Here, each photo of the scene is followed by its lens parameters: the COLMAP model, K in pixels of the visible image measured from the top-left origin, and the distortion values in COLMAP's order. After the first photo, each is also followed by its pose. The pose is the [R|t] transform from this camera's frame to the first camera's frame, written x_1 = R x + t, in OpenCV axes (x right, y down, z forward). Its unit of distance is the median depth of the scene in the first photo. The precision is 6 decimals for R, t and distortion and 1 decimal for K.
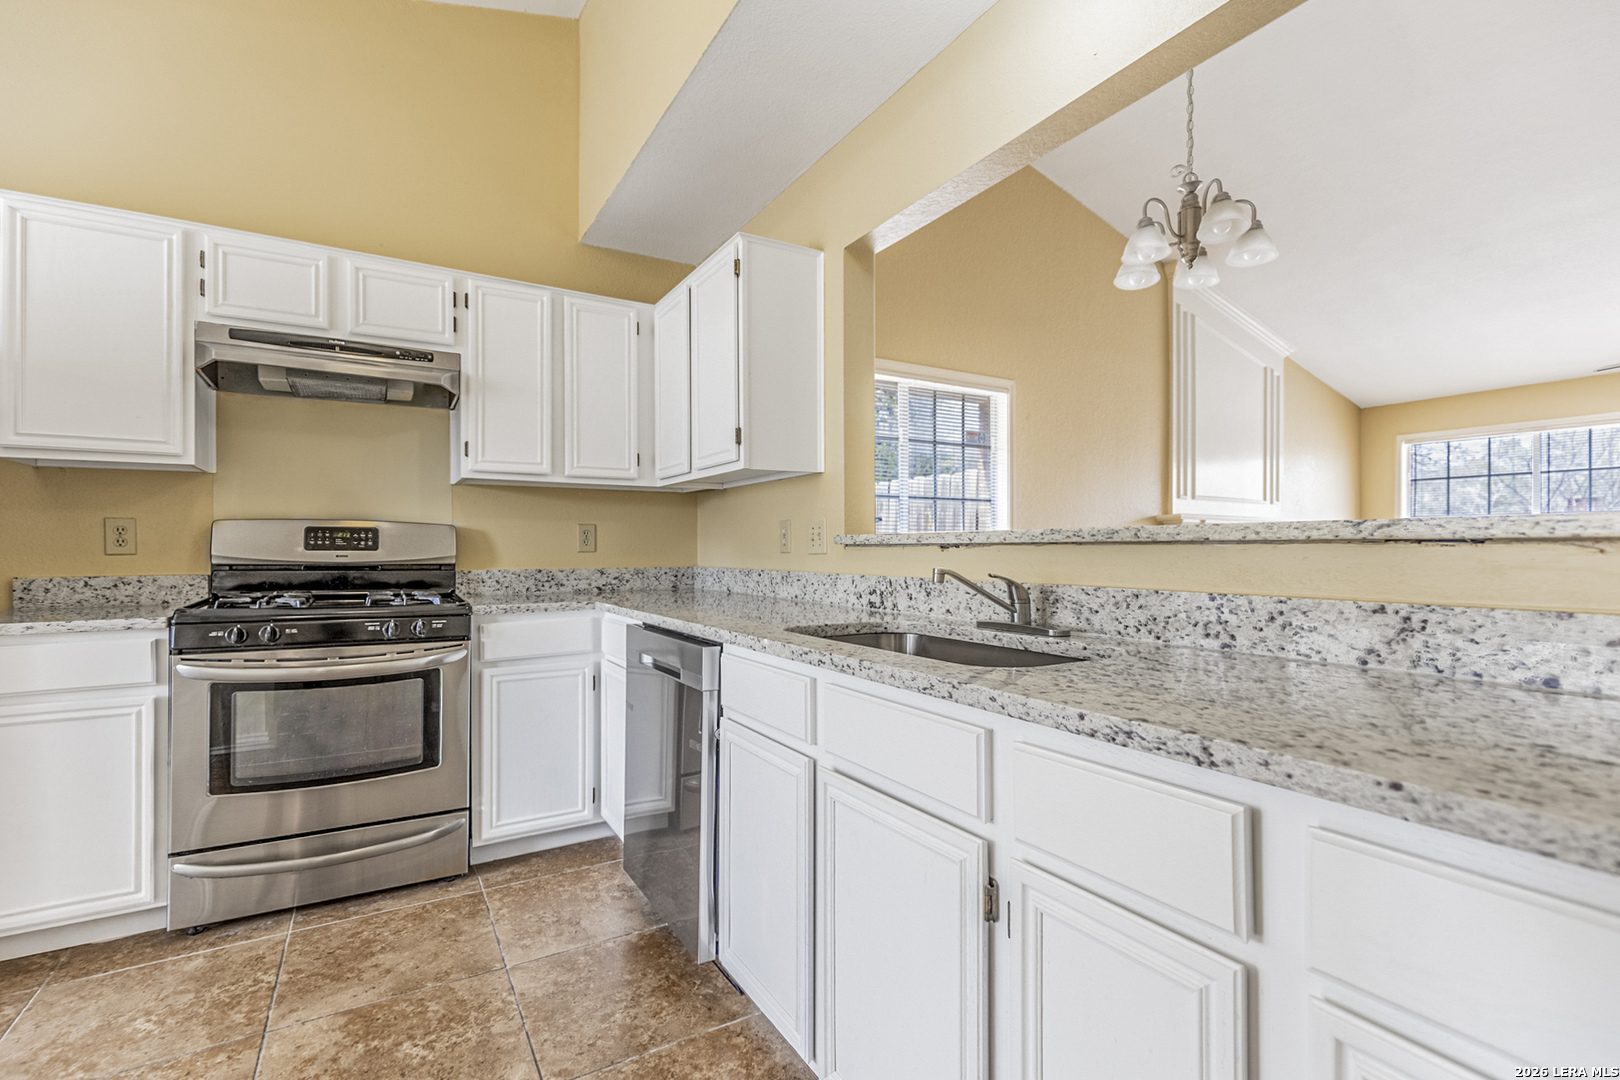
lens RADIAL K [[731.2, 0, 808.2], [0, 731.2, 548.1], [0, 0, 1]] dist [0.007351, -0.002496]
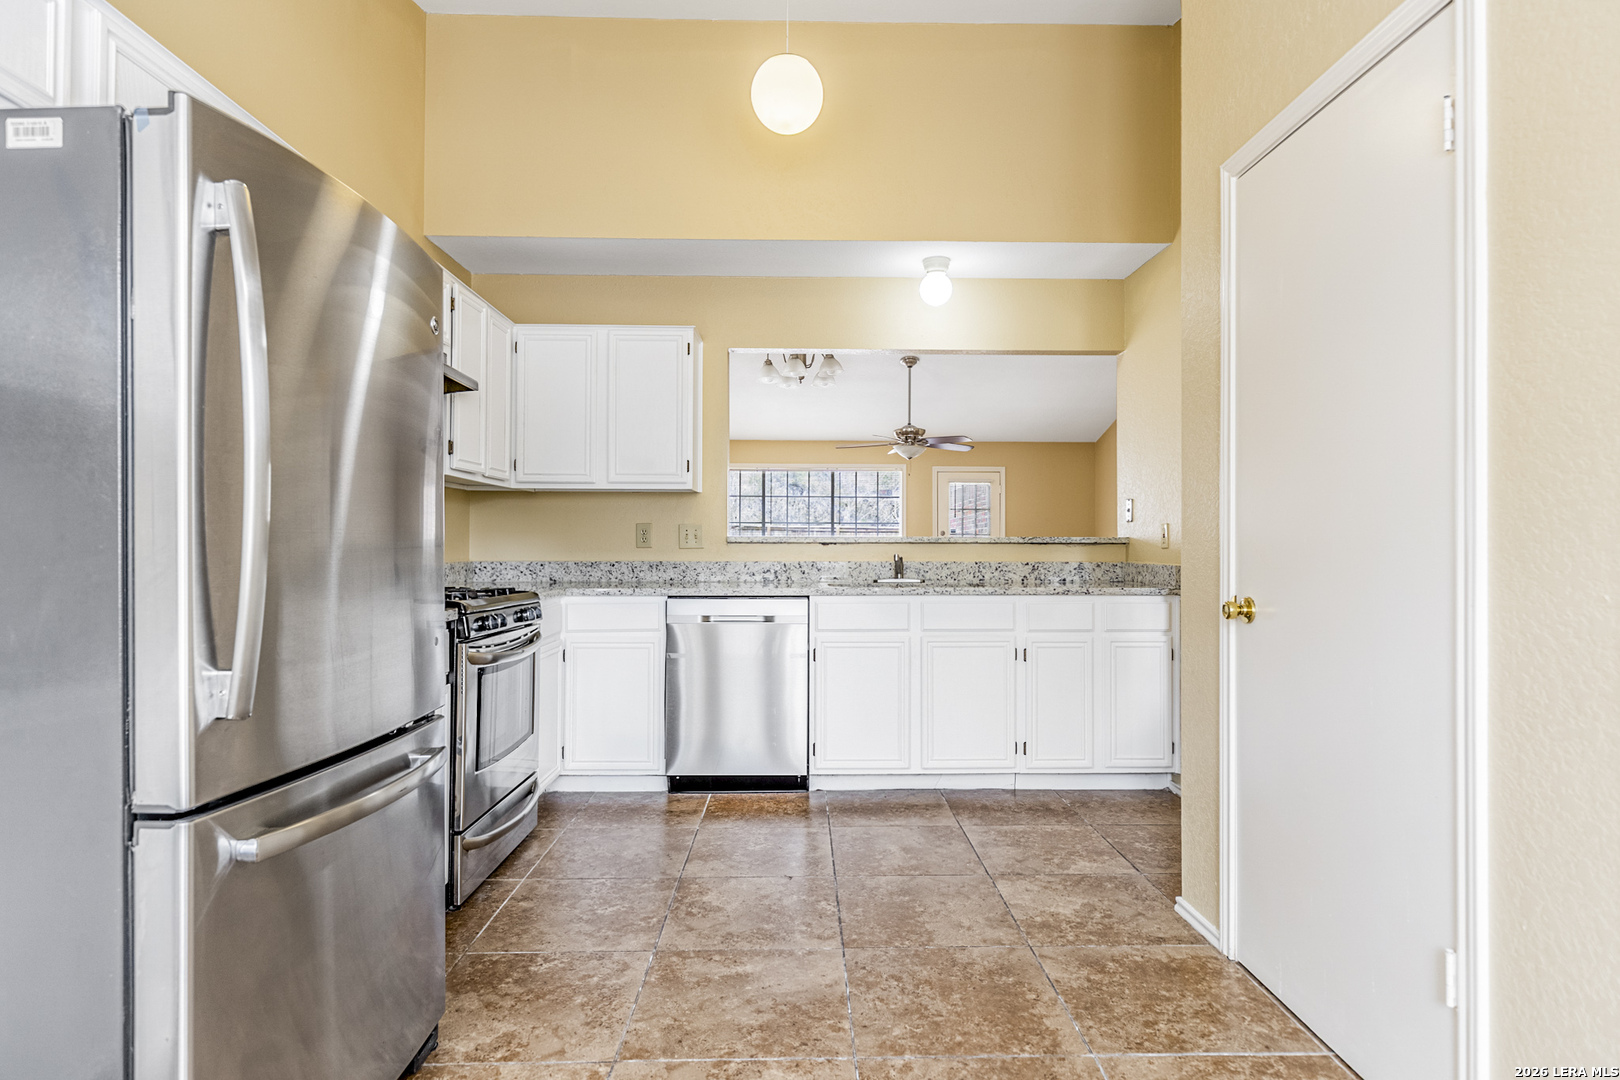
lens RADIAL K [[881.6, 0, 817.2], [0, 881.6, 530.9], [0, 0, 1]] dist [-0.001815, -0.001319]
pose [[0.486609, 0.015871, 0.873475, -1.581255], [-0.004518, 0.999867, -0.015650, -0.000274], [-0.873608, 0.003669, 0.486617, -0.063943]]
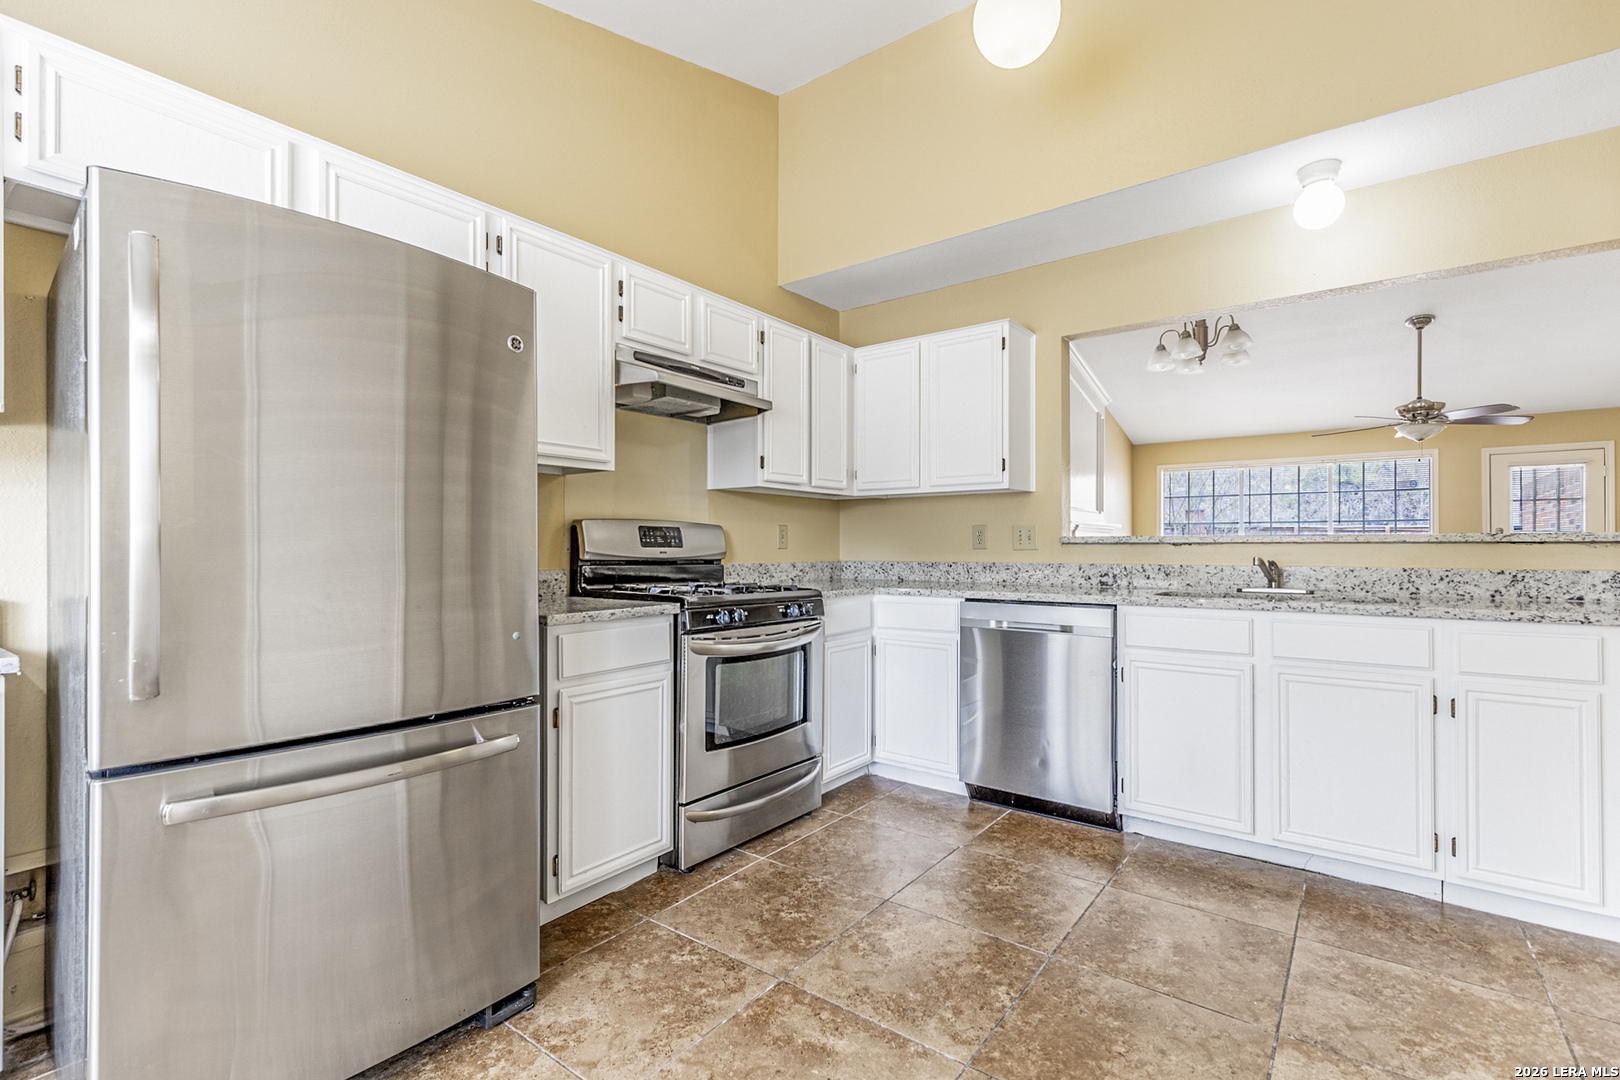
lens RADIAL K [[731.2, 0, 810.9], [0, 731.2, 544.2], [0, 0, 1]] dist [0.007351, -0.002496]
pose [[0.925314, 0.001016, 0.379200, -1.025290], [-0.000927, 0.999999, -0.000419, -0.001579], [-0.379201, 0.000036, 0.925314, -0.152558]]
